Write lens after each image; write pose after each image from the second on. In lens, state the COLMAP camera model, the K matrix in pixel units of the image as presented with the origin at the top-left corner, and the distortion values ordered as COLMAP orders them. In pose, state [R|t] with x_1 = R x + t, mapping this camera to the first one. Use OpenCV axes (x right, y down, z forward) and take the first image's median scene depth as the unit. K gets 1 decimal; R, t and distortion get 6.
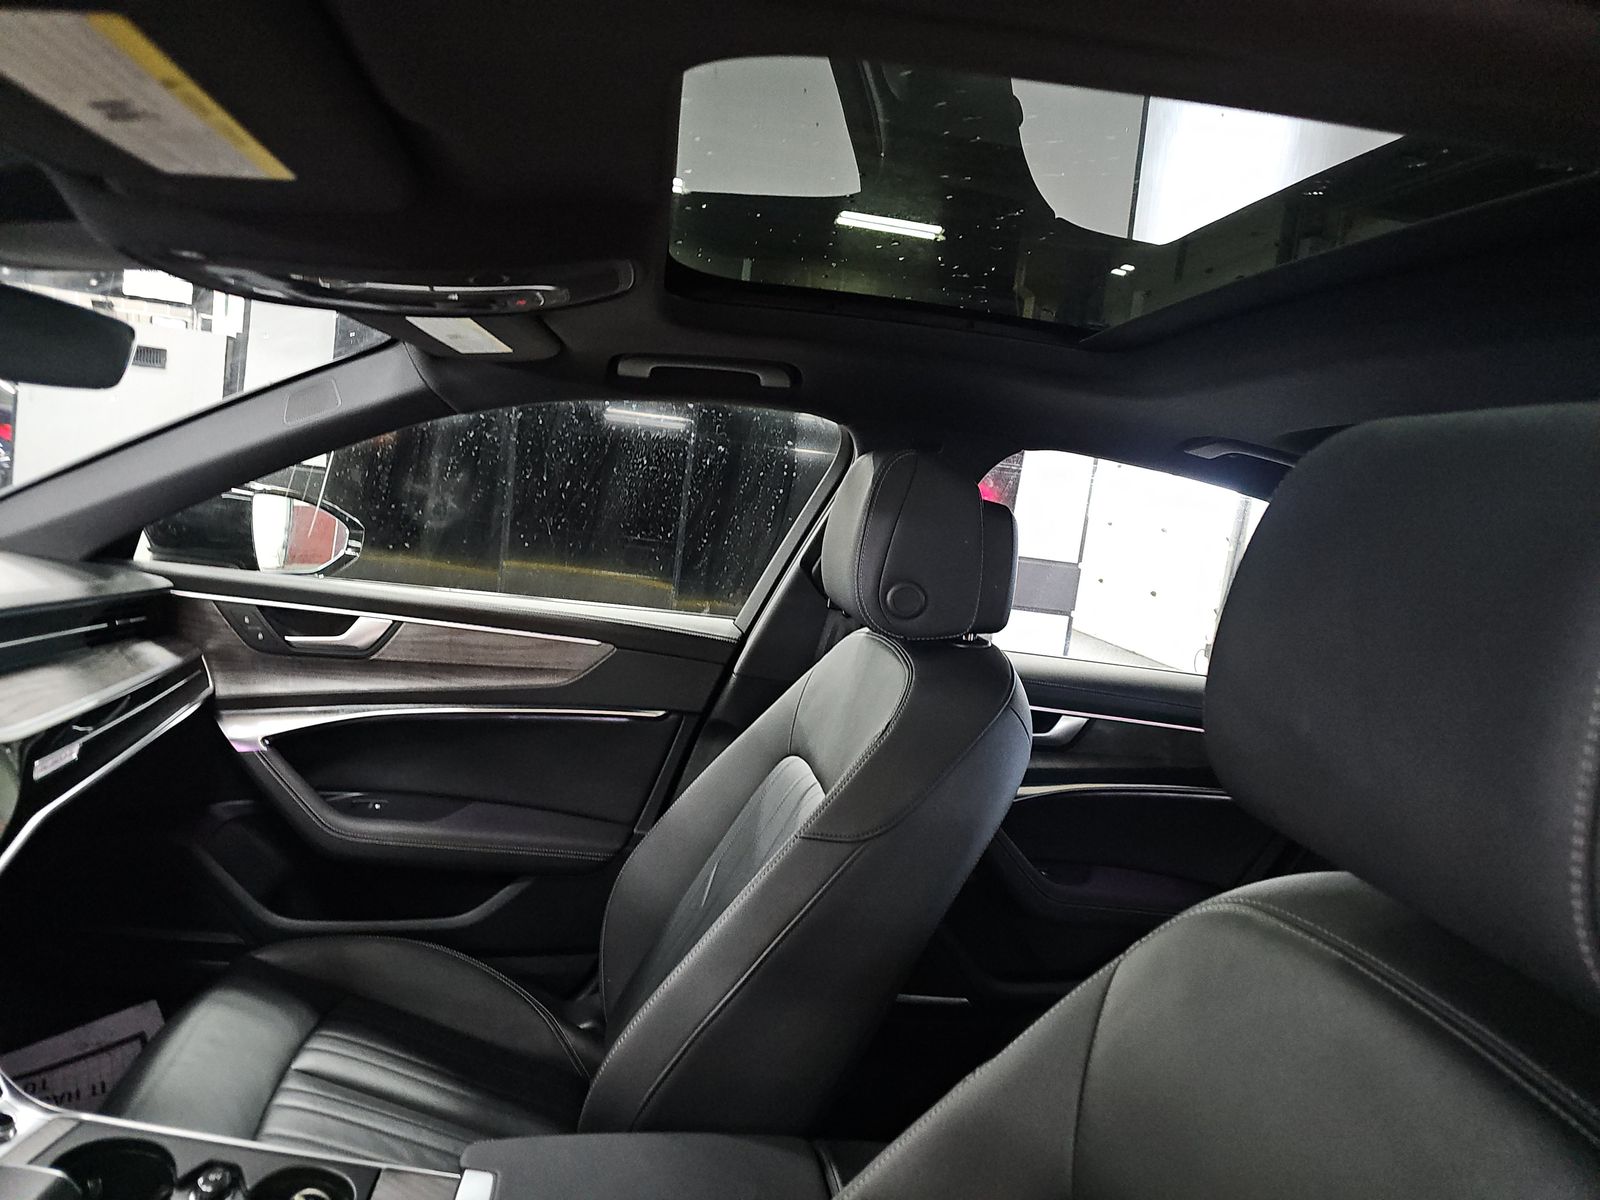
lens RADIAL K [[1108.7, 0, 799.0], [0, 1108.7, 633.0], [0, 0, 1]] dist [-0.001505, -0.002408]
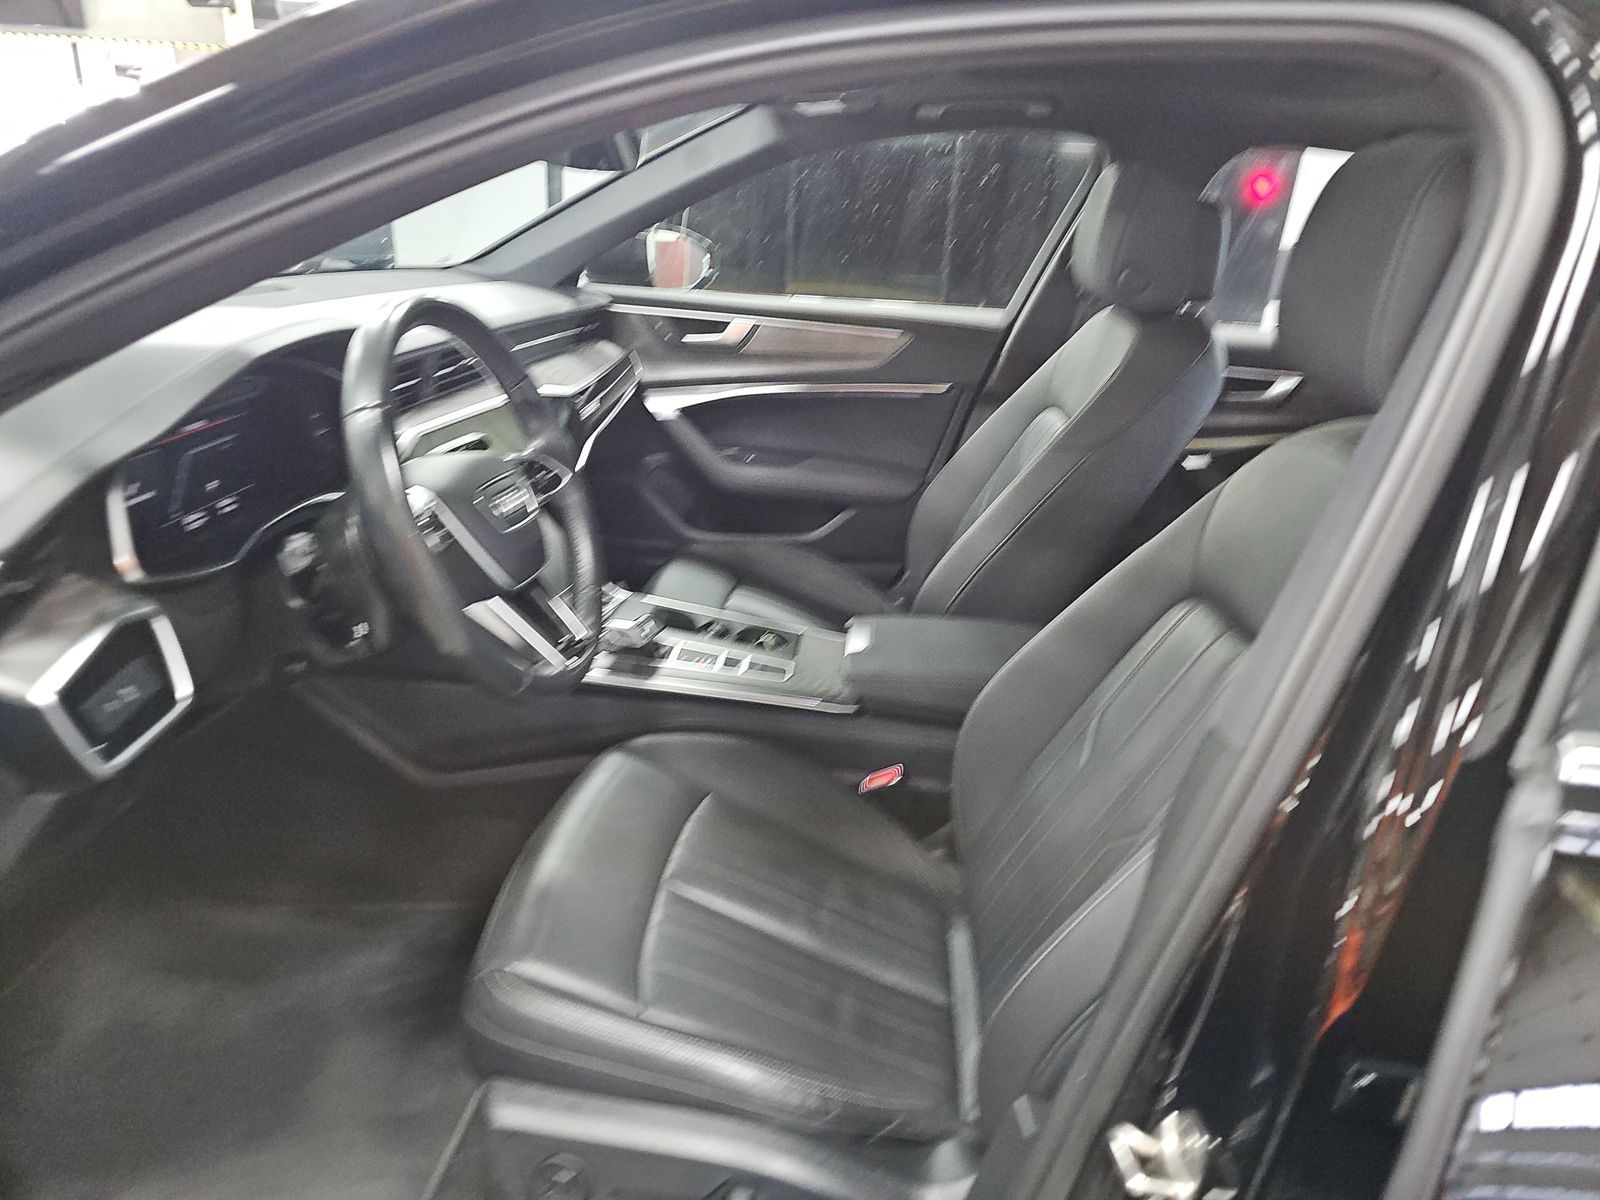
lens RADIAL K [[1049.4, 0, 800.5], [0, 1049.4, 634.3], [0, 0, 1]] dist [0.022131, -0.003255]
pose [[0.972594, 0.022196, -0.231446, 0.003974], [0.038133, 0.966727, 0.252952, 0.036462], [0.229360, -0.254846, 0.939387, -0.334326]]
